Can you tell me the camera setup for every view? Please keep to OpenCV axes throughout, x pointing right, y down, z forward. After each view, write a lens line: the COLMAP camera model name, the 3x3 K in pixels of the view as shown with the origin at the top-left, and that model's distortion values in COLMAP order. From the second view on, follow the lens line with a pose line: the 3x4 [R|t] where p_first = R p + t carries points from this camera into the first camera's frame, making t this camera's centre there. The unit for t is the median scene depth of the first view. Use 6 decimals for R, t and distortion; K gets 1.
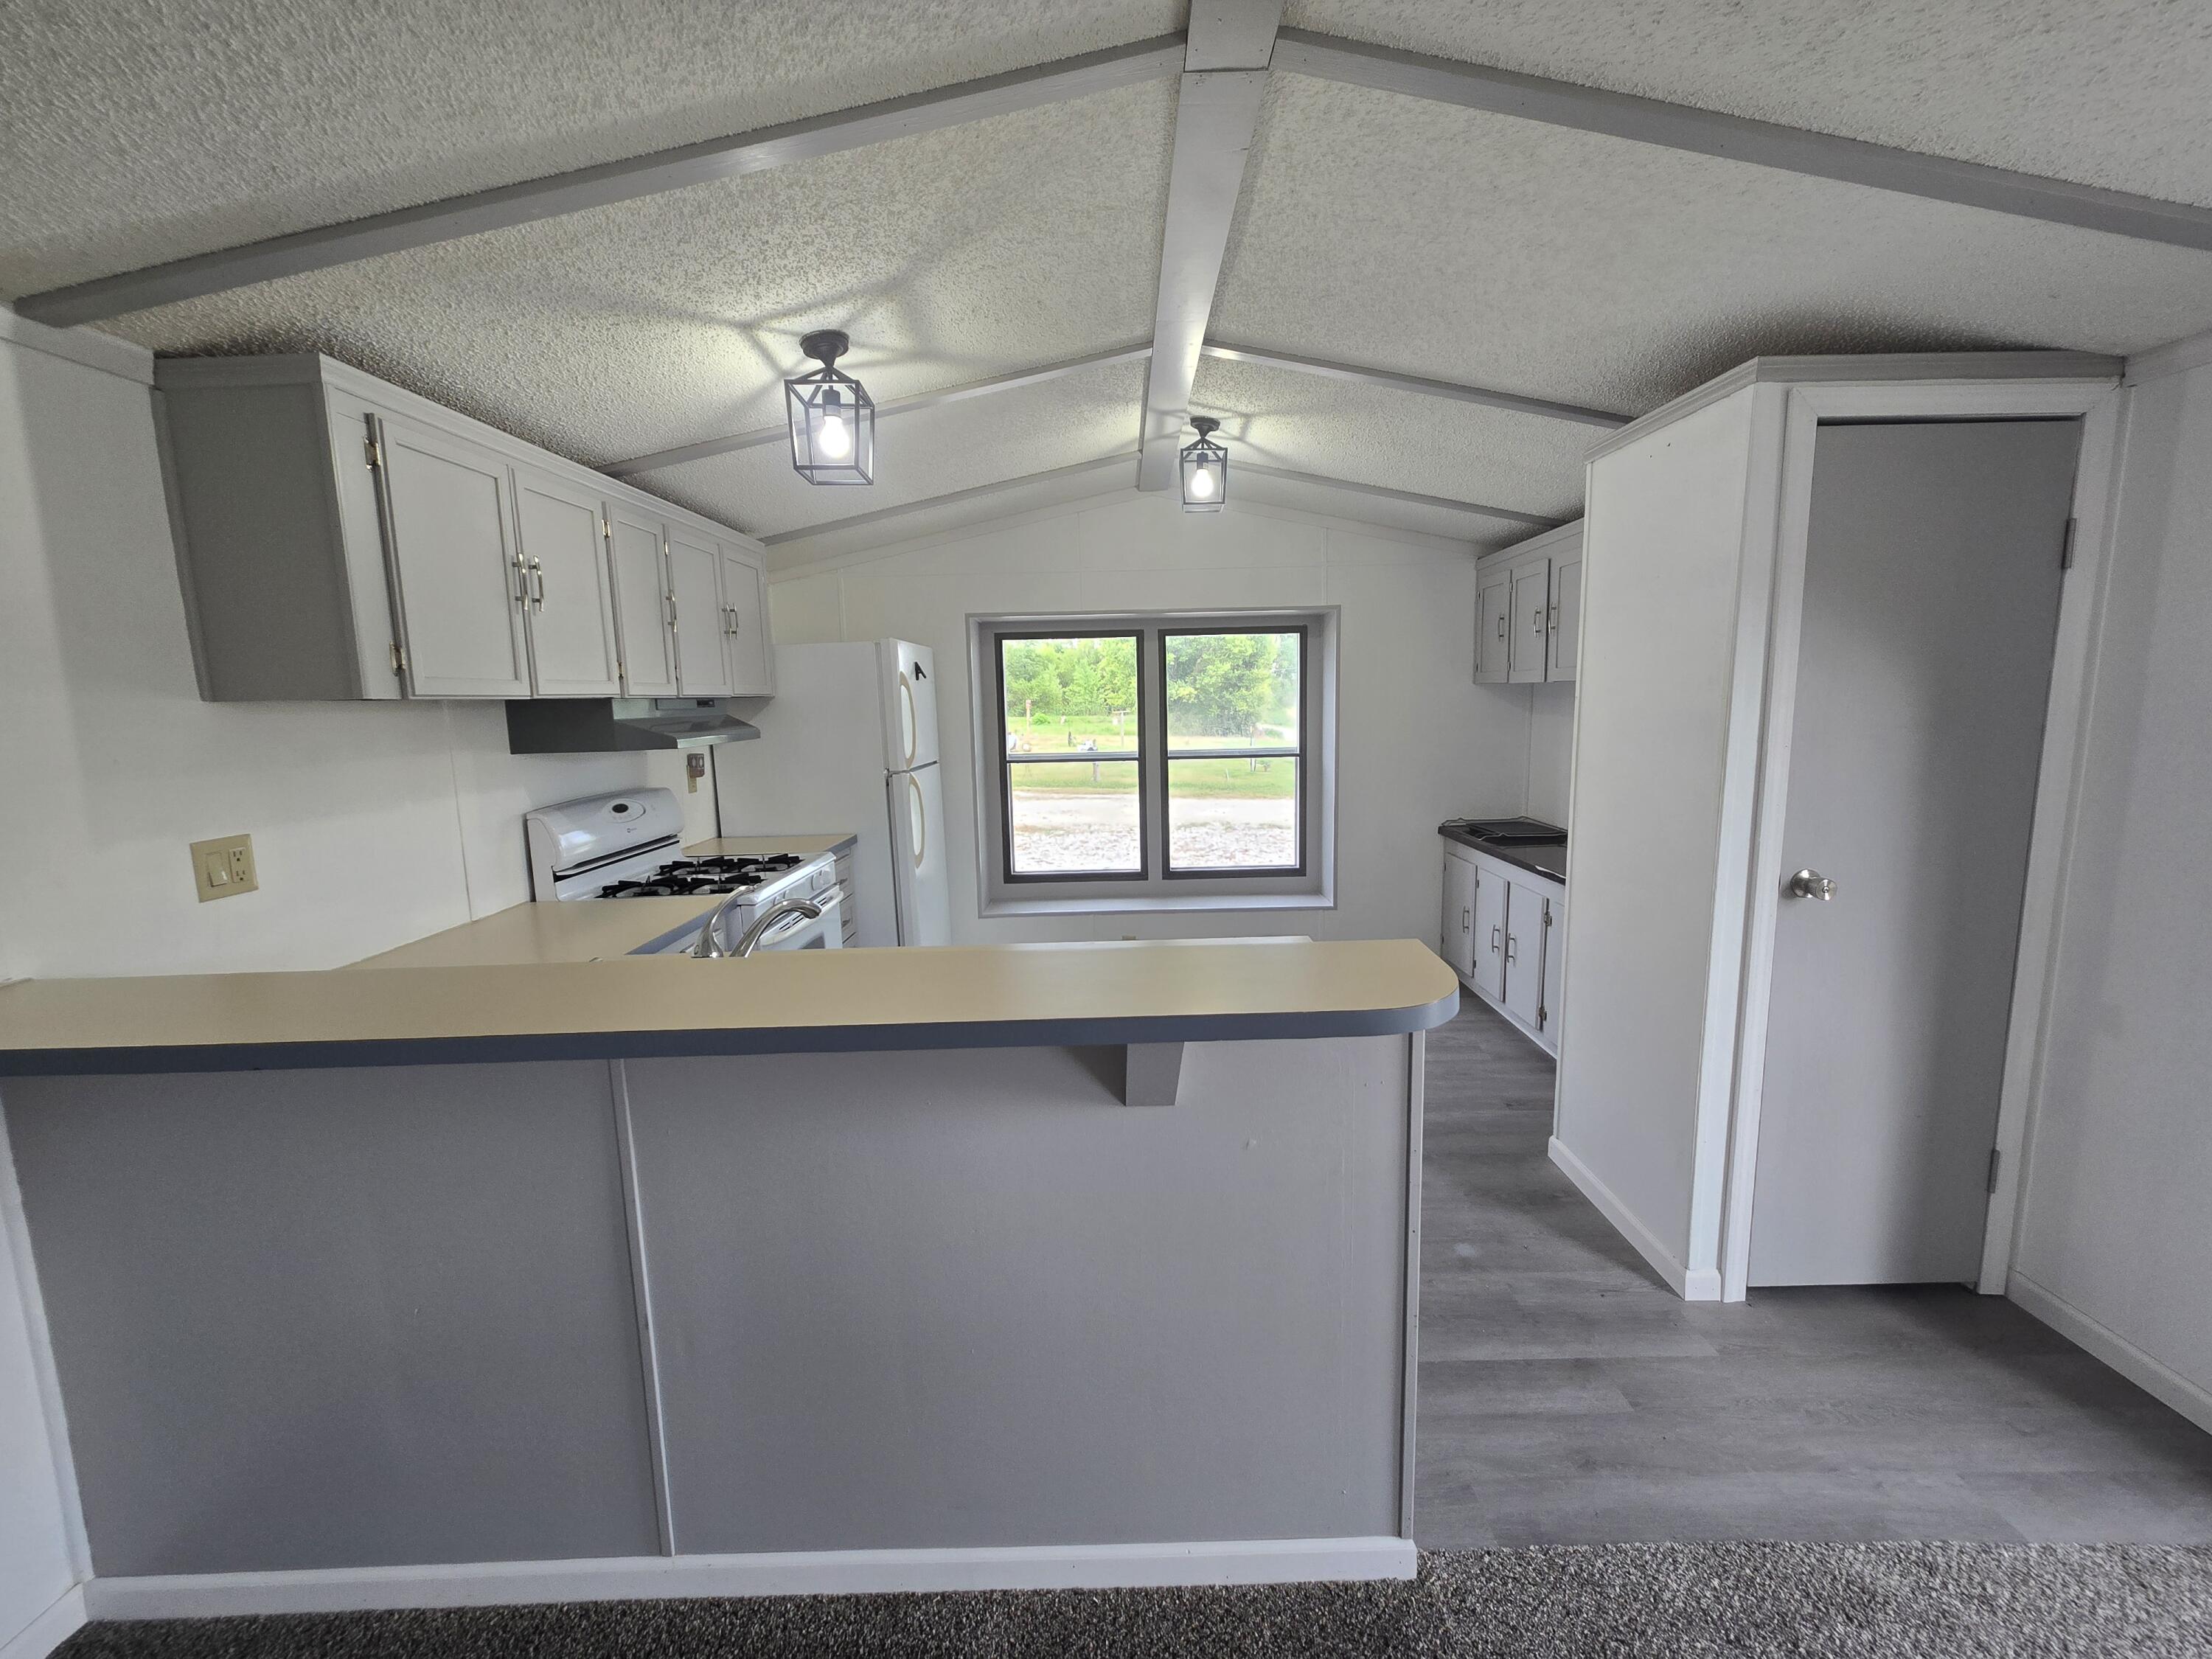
lens RADIAL K [[904.8, 0, 1116.5], [0, 904.8, 815.1], [0, 0, 1]] dist [-0.000226, 0.001035]
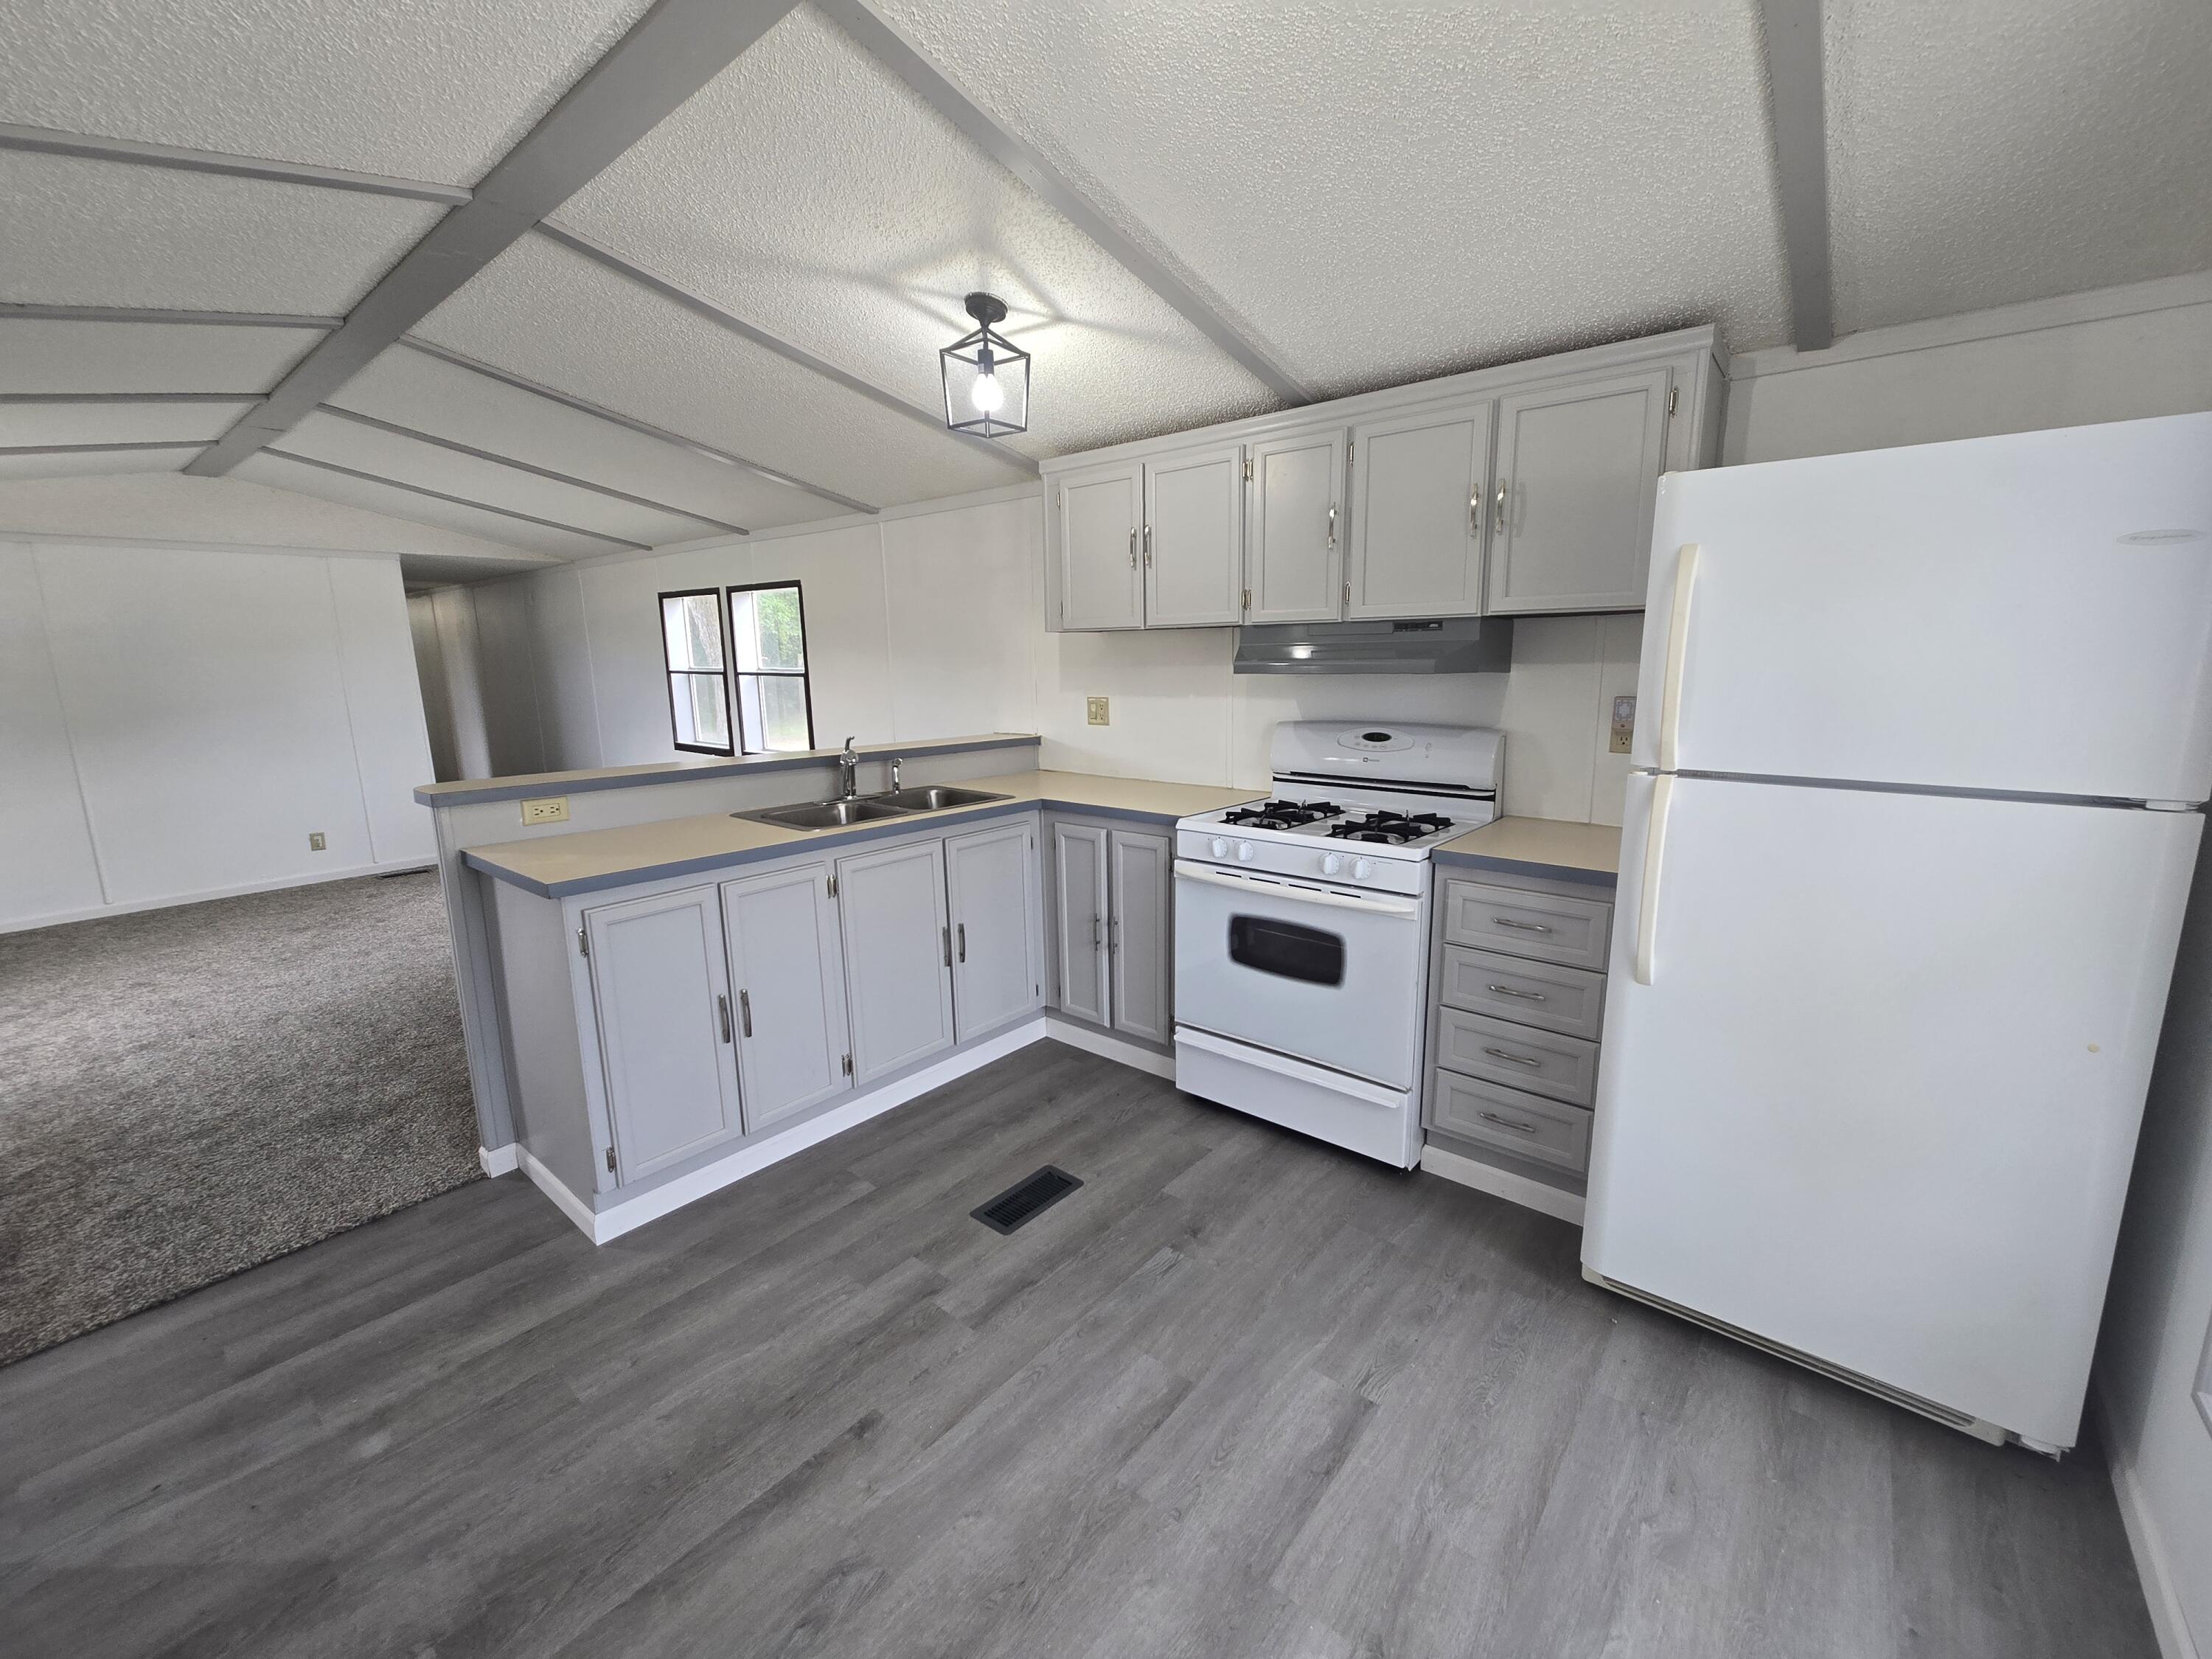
lens RADIAL K [[904.8, 0, 1124.1], [0, 904.8, 819.8], [0, 0, 1]] dist [-0.000226, 0.001035]
pose [[-0.629602, 0.167947, -0.758548, 0.332315], [-0.075597, 0.958479, 0.274959, -0.150927], [0.773231, 0.230459, -0.590764, 1.237953]]
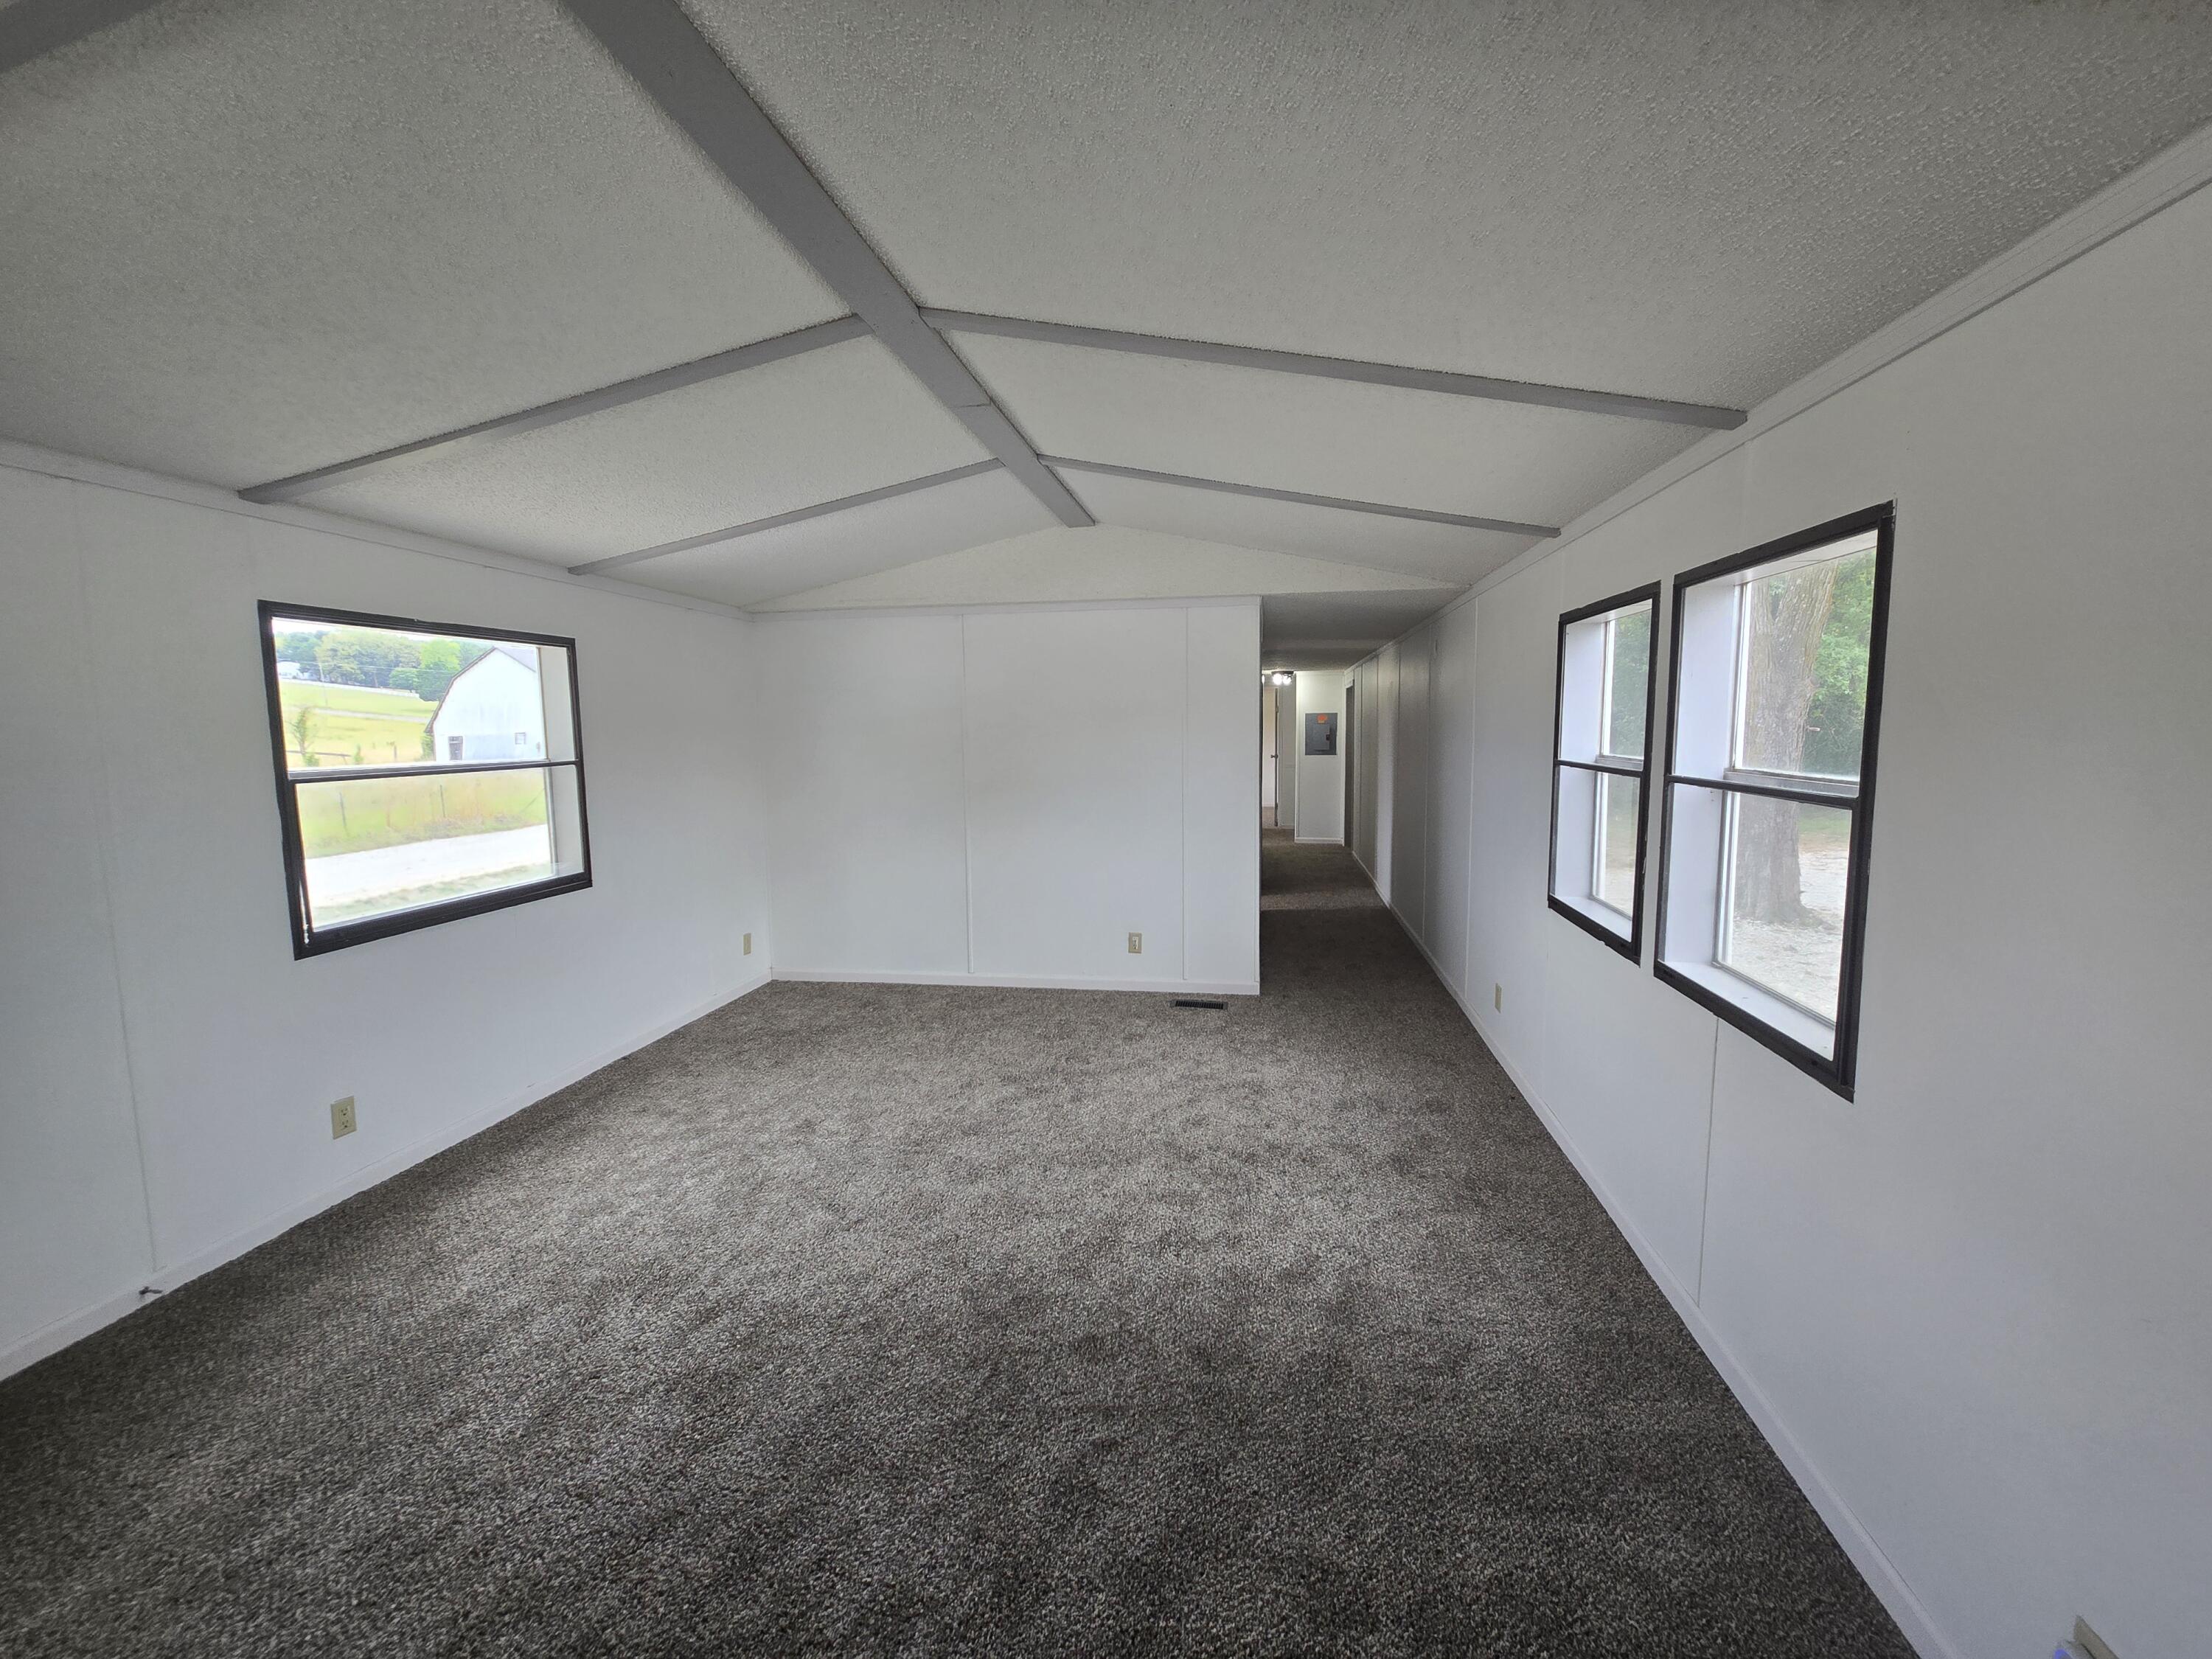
lens RADIAL K [[904.8, 0, 1118.6], [0, 904.8, 817.1], [0, 0, 1]] dist [-0.000226, 0.001035]
pose [[-0.988197, 0.007915, 0.152985, -0.198745], [0.042408, 0.973769, 0.223552, -0.045997], [-0.147203, 0.227401, -0.962611, 0.407643]]
